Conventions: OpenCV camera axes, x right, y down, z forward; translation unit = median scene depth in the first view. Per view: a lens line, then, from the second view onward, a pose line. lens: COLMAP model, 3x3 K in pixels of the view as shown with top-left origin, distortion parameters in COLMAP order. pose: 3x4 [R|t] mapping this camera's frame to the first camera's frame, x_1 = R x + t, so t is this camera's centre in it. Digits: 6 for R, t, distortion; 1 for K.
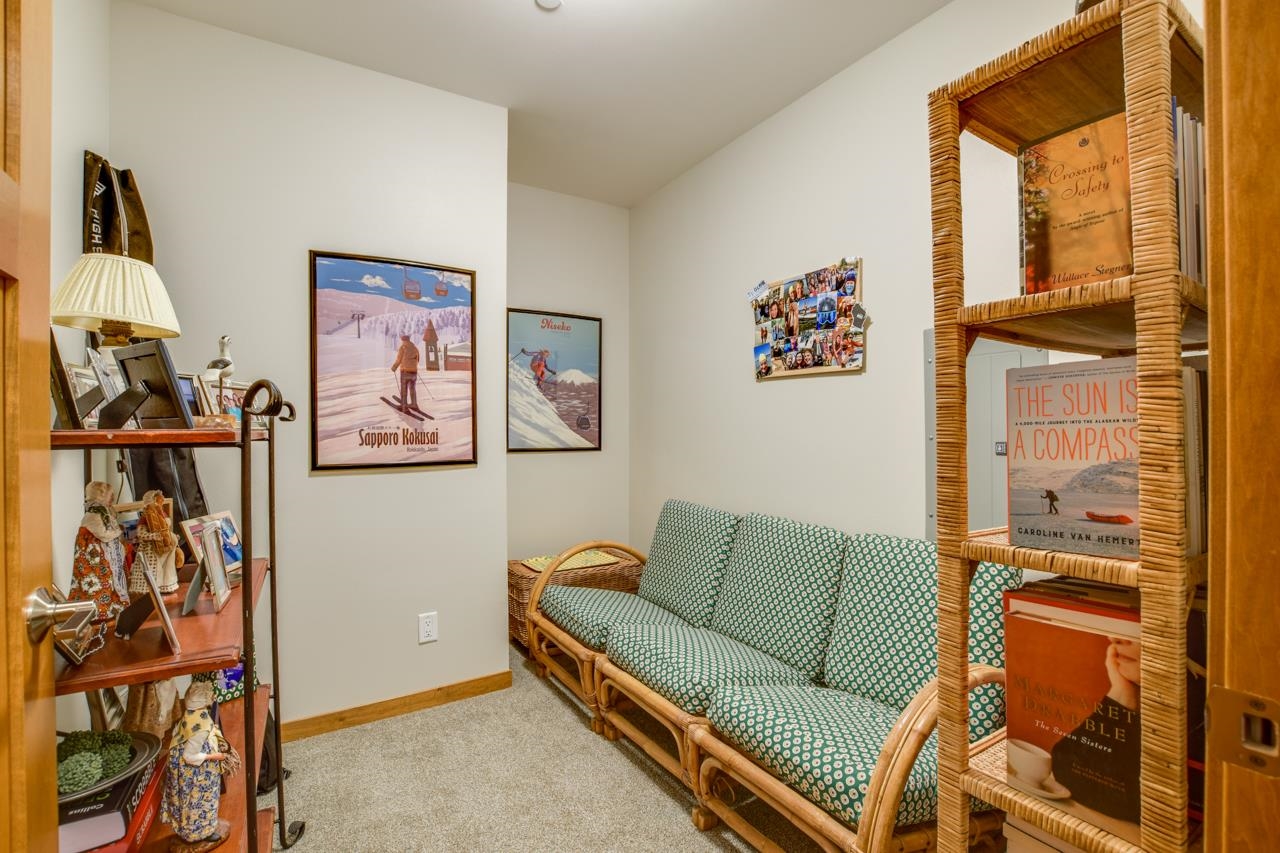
lens RADIAL K [[564.0, 0, 639.3], [0, 564.0, 429.3], [0, 0, 1]] dist [-0.037159, 0.007740]
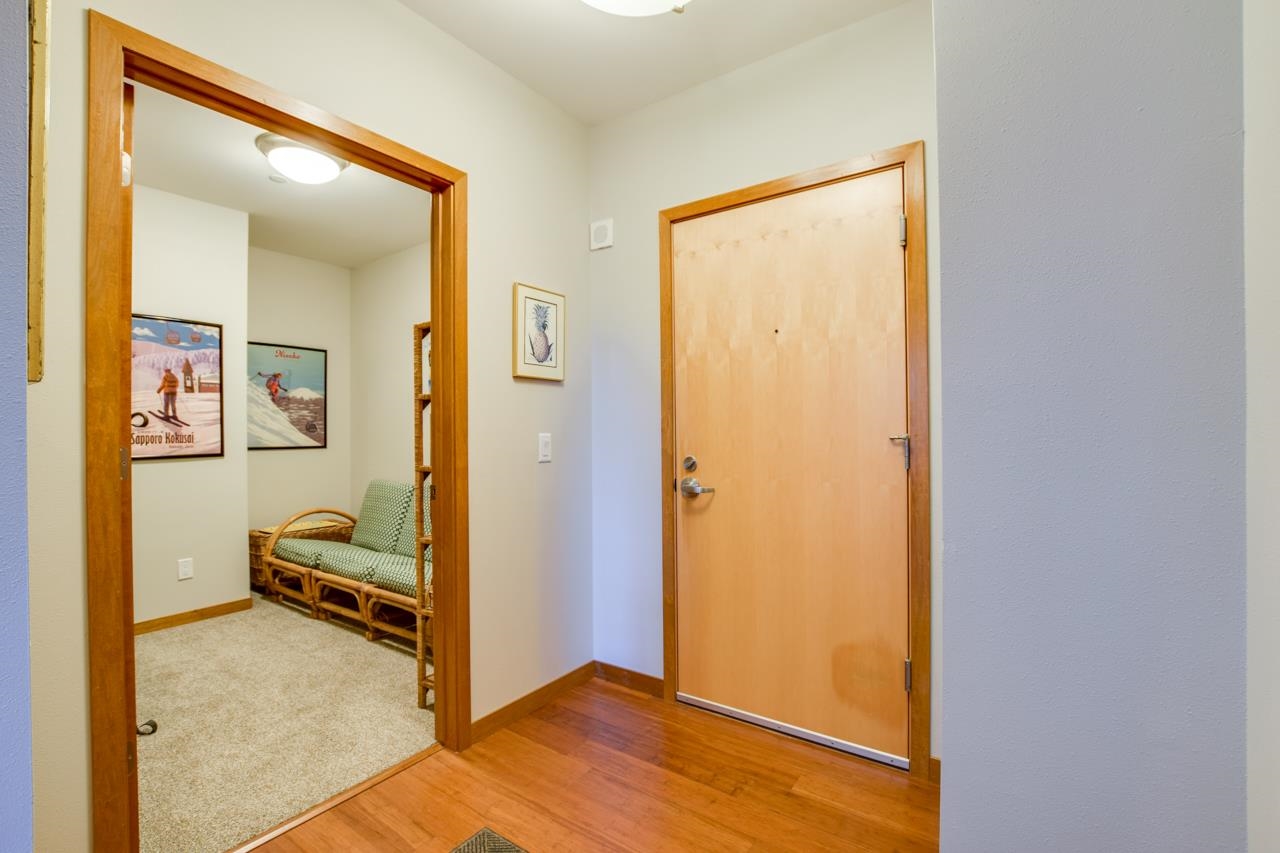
lens RADIAL K [[564.0, 0, 639.3], [0, 564.0, 429.3], [0, 0, 1]] dist [-0.037159, 0.007740]
pose [[0.920229, -0.002596, 0.391371, 0.147024], [0.004641, 0.999980, -0.004279, 0.002489], [-0.391352, 0.005754, 0.920223, -0.774272]]
